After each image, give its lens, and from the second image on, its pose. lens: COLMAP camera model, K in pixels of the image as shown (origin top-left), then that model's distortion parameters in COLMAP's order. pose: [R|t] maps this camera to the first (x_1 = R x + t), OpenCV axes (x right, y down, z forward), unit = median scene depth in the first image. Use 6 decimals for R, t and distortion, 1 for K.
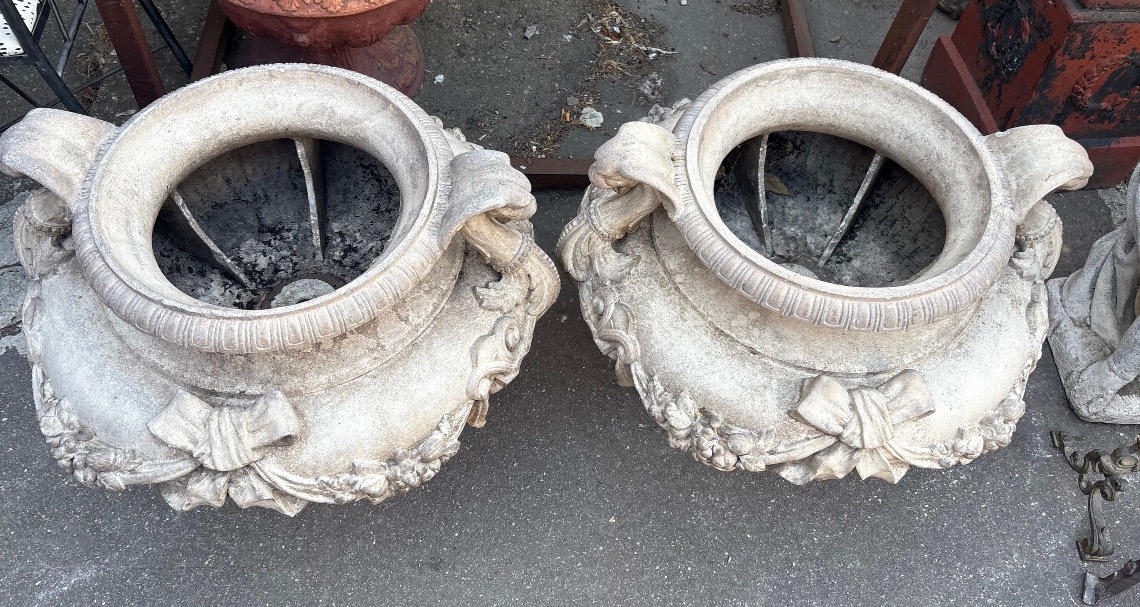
lens RADIAL K [[911.3, 0, 588.6], [0, 911.3, 256.1], [0, 0, 1]] dist [0.071215, -0.128370]
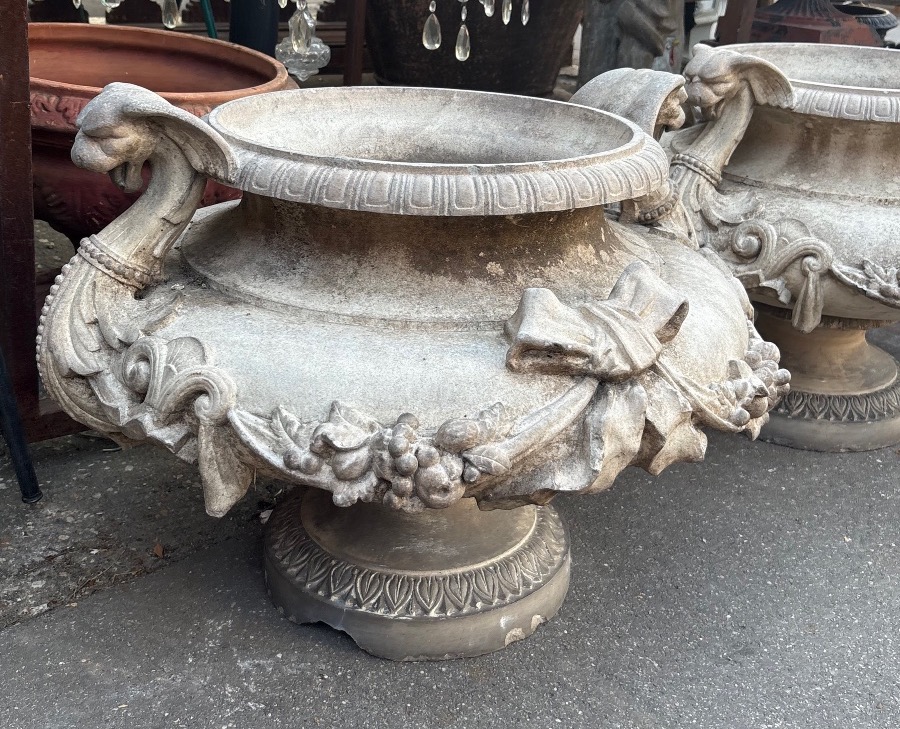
lens RADIAL K [[1055.9, 0, 448.2], [0, 1055.9, 308.1], [0, 0, 1]] dist [0.137448, -0.482917]
pose [[0.832598, -0.227600, 0.504955, -0.803231], [0.450790, 0.808166, -0.379020, 0.384140], [-0.321822, 0.543200, 0.775477, 0.367696]]
